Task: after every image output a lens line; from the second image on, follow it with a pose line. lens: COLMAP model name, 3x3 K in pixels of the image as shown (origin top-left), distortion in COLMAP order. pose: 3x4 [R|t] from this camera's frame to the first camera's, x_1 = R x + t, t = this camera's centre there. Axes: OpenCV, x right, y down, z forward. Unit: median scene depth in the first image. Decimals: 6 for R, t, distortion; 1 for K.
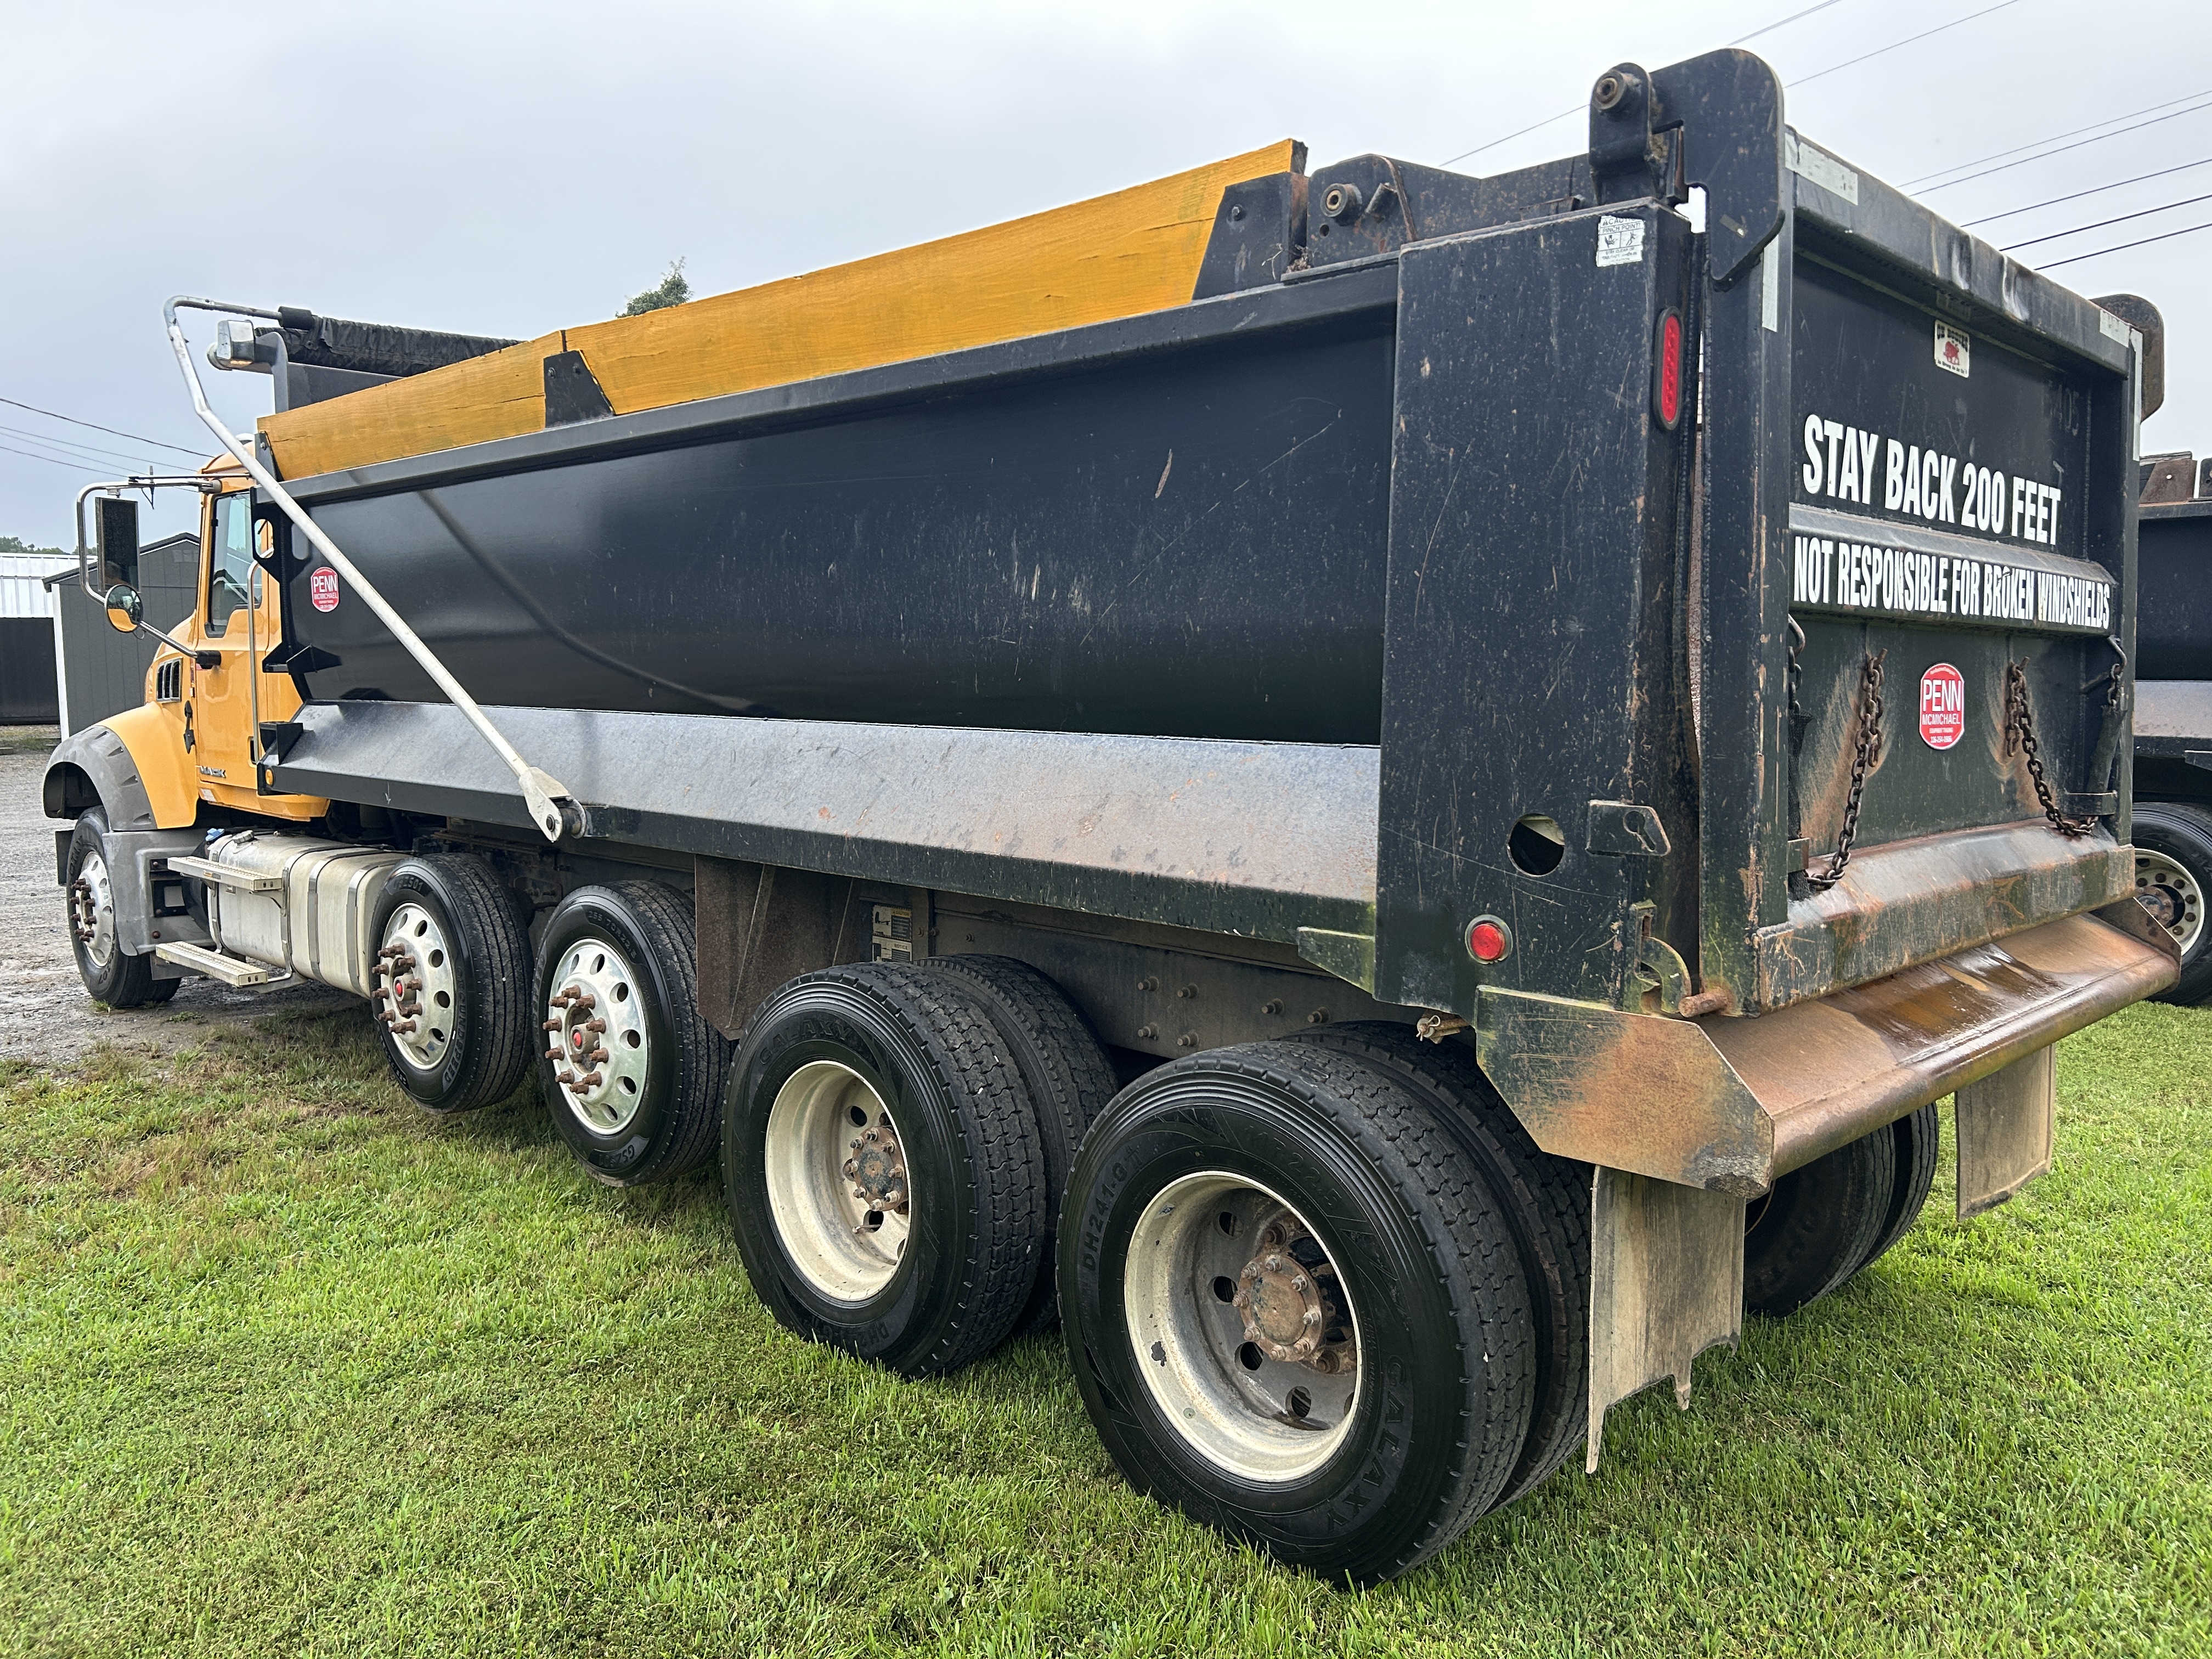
lens RADIAL K [[1665.3, 0, 1107.2], [0, 1665.3, 822.7], [0, 0, 1]] dist [0.031873, -0.015992]
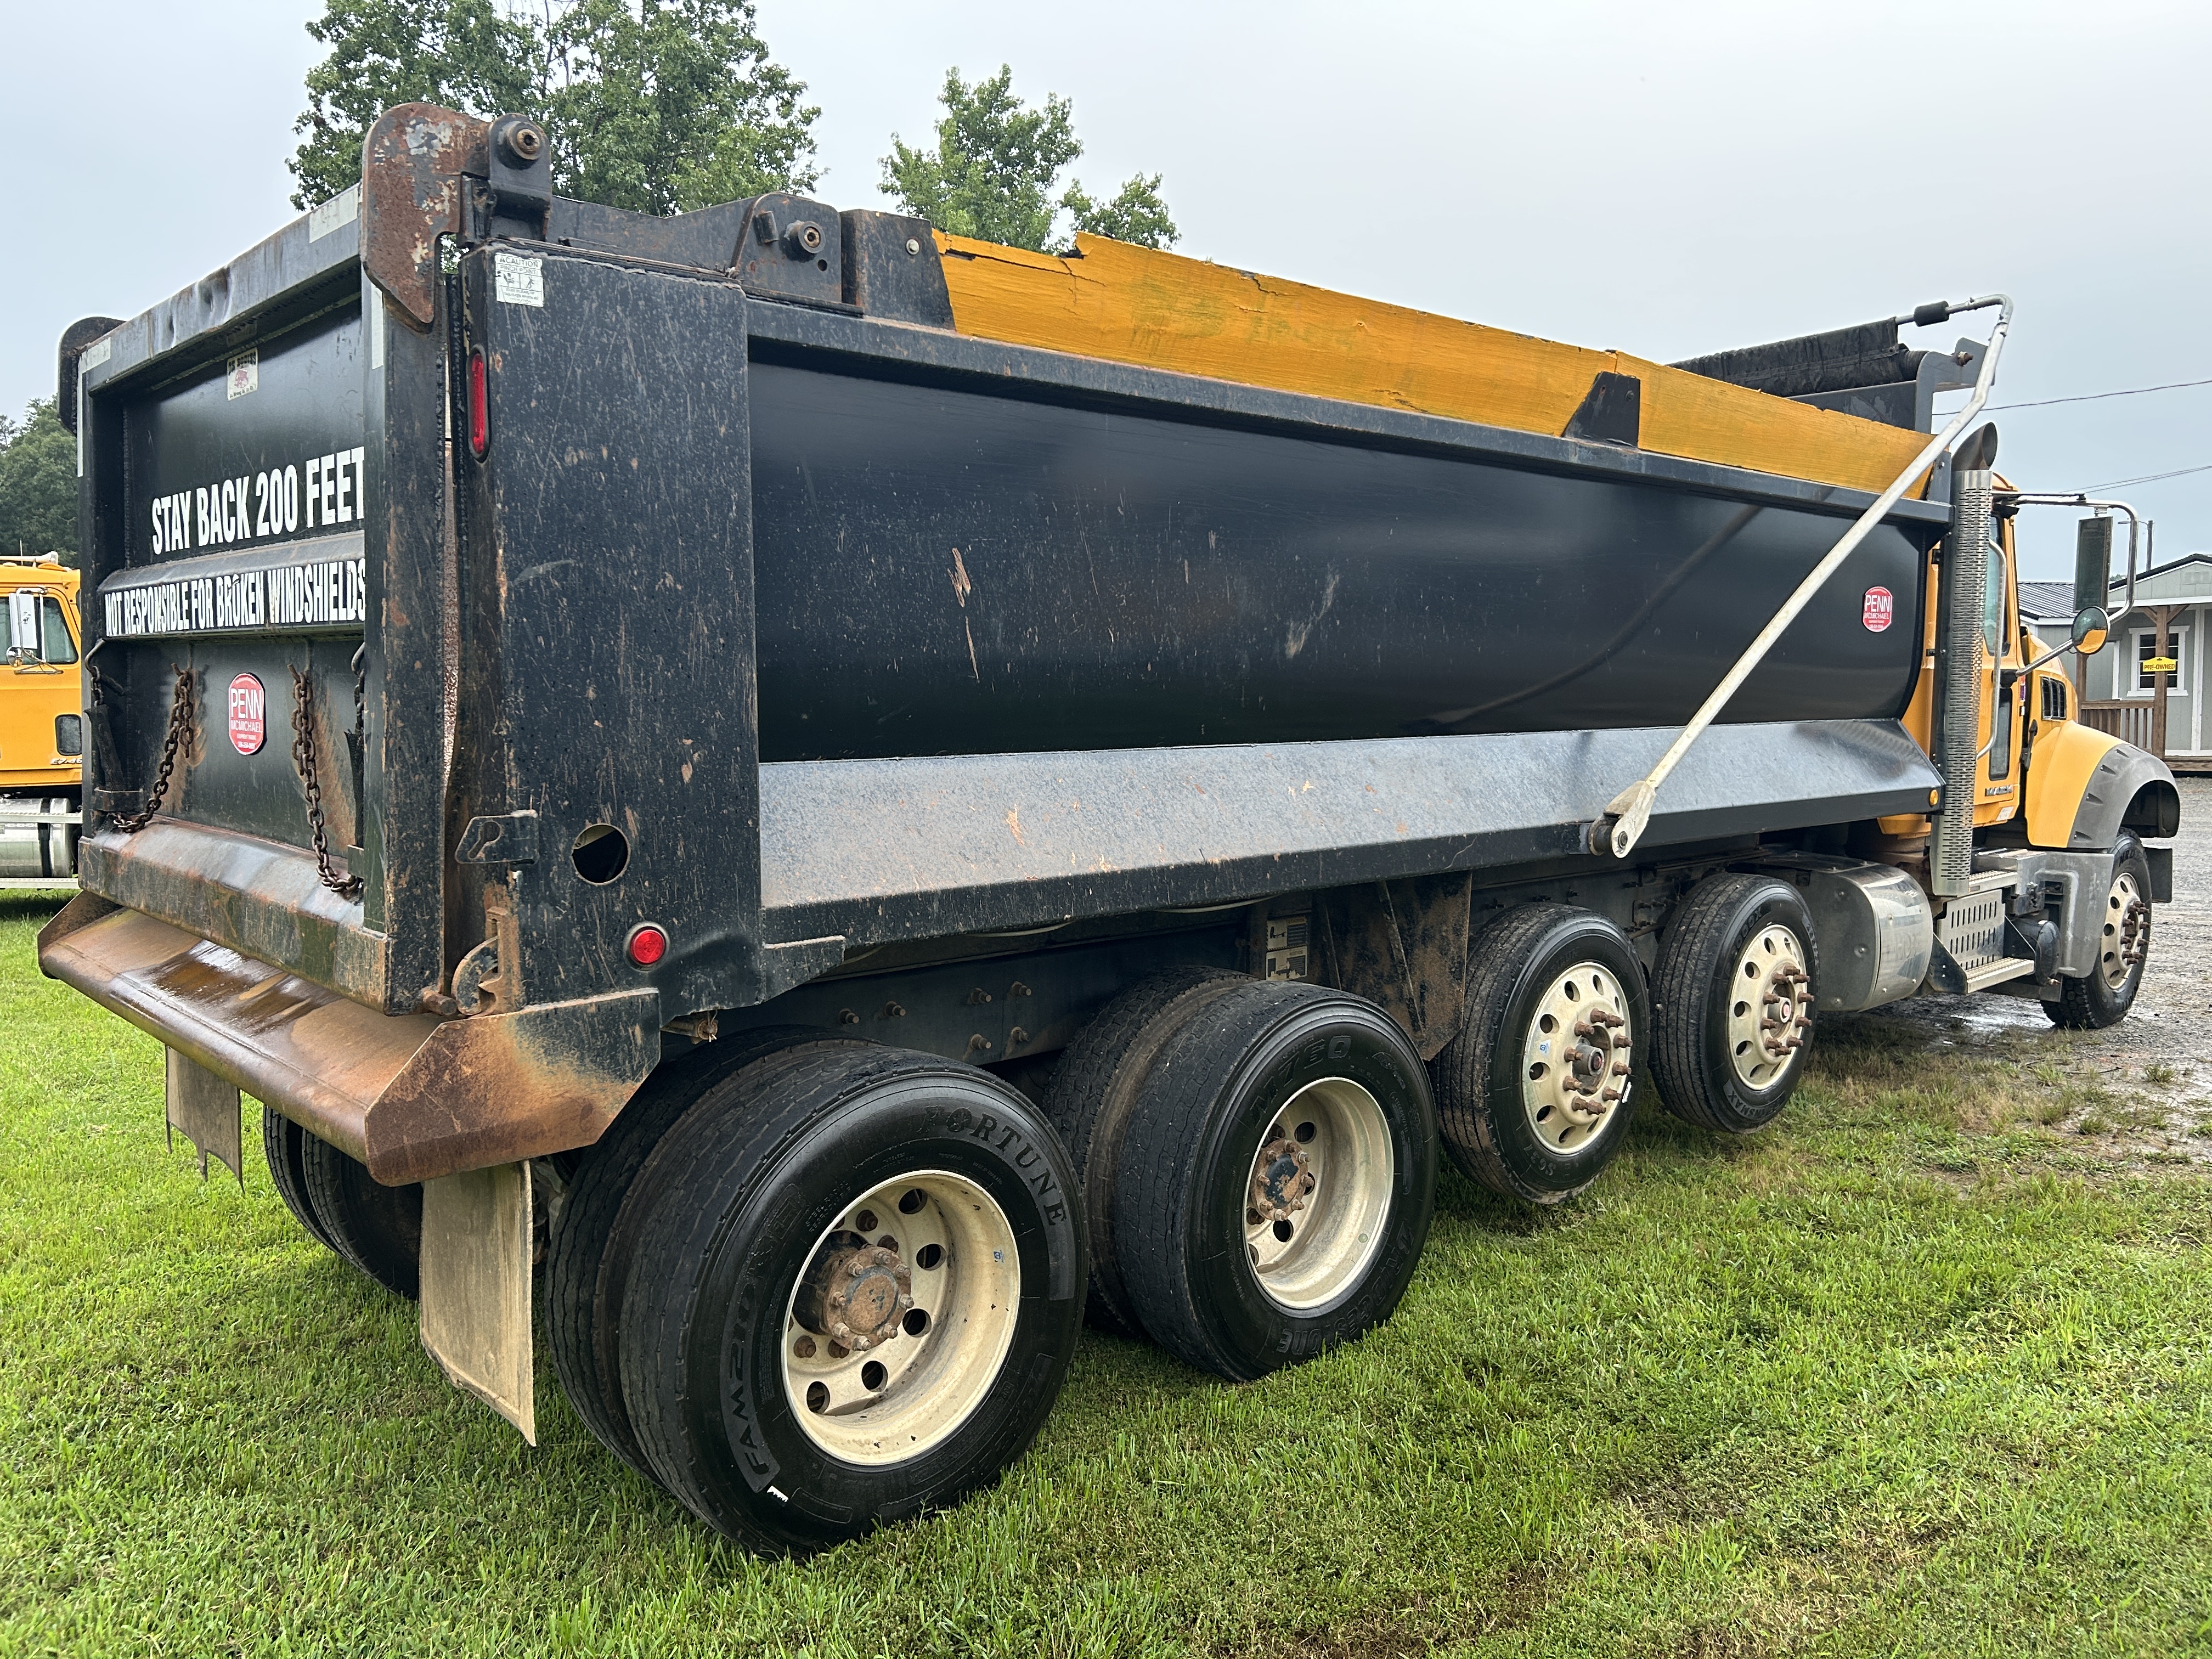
lens RADIAL K [[1665.3, 0, 1107.2], [0, 1665.3, 826.3], [0, 0, 1]] dist [0.031873, -0.015992]
pose [[-0.045152, 0.076792, -0.996024, 1.368504], [-0.091102, 0.992570, 0.080655, -0.119750], [0.994817, 0.094381, -0.037821, 1.419239]]
